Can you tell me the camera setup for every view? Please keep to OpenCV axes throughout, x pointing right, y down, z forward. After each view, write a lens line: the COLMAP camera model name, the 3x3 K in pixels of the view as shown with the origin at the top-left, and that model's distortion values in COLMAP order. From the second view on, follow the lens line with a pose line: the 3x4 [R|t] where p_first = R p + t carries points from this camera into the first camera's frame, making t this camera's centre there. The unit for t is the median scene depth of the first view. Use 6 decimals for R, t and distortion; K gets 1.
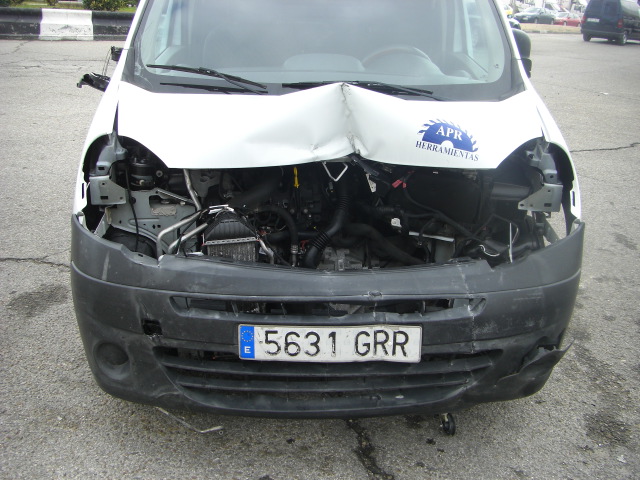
lens RADIAL K [[720.6, 0, 317.9], [0, 720.6, 224.1], [0, 0, 1]] dist [-0.196640, 0.167600]
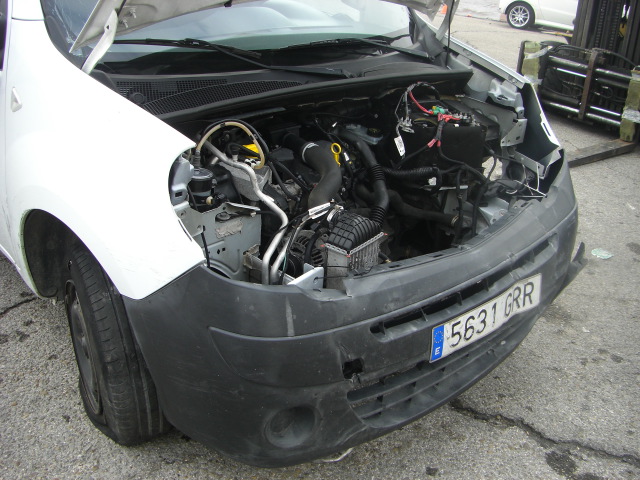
lens RADIAL K [[720.6, 0, 317.9], [0, 720.6, 224.1], [0, 0, 1]] dist [-0.196640, 0.167600]
pose [[0.748636, -0.246055, 0.615631, -0.699171], [0.168149, 0.968686, 0.182686, -0.168774], [-0.641304, -0.033247, 0.766567, 0.369255]]
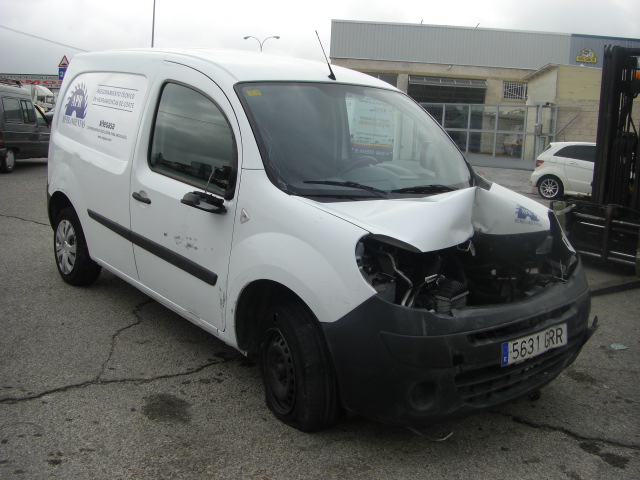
lens RADIAL K [[720.6, 0, 317.9], [0, 720.6, 224.1], [0, 0, 1]] dist [-0.196640, 0.167600]
pose [[0.779594, -0.094682, 0.619087, -1.248278], [0.175596, 0.981902, -0.070951, -0.068979], [-0.601165, 0.164022, 0.782111, 0.001085]]
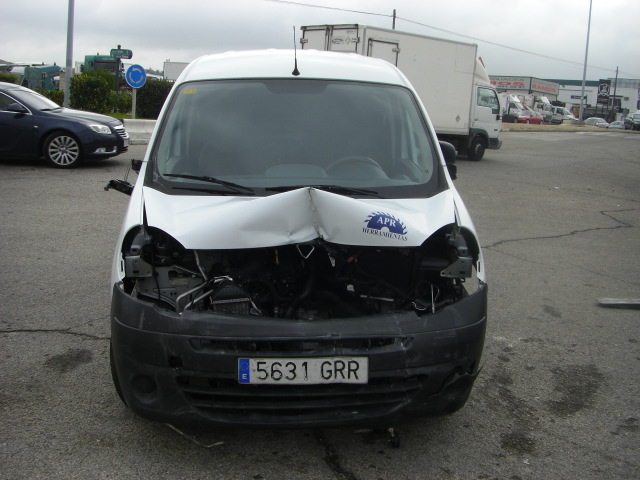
lens RADIAL K [[720.6, 0, 317.9], [0, 720.6, 224.1], [0, 0, 1]] dist [-0.196640, 0.167600]
pose [[0.999258, -0.013158, 0.036196, -0.001385], [0.017970, 0.990543, -0.136018, 0.068271], [-0.034064, 0.136567, 0.990045, -0.401005]]
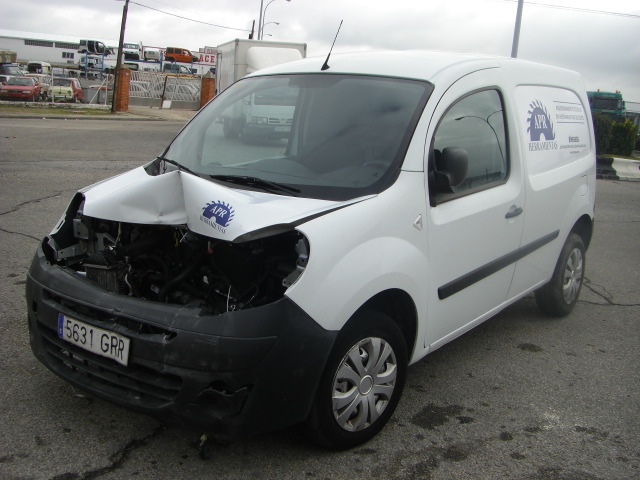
lens RADIAL K [[720.6, 0, 317.9], [0, 720.6, 224.1], [0, 0, 1]] dist [-0.196640, 0.167600]
pose [[0.780251, 0.105891, -0.616438, 1.153332], [-0.220884, 0.968711, -0.113178, 0.002690], [0.585165, 0.224468, 0.779227, 0.096206]]
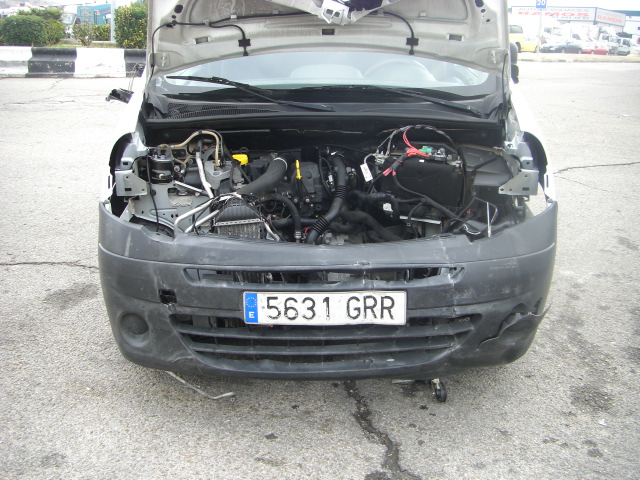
lens RADIAL K [[720.6, 0, 317.9], [0, 720.6, 224.1], [0, 0, 1]] dist [-0.196640, 0.167600]
pose [[0.998756, -0.017458, -0.046715, 0.057527], [0.015057, 0.998572, -0.051265, 0.086623], [0.047544, 0.050498, 0.997592, -0.124517]]
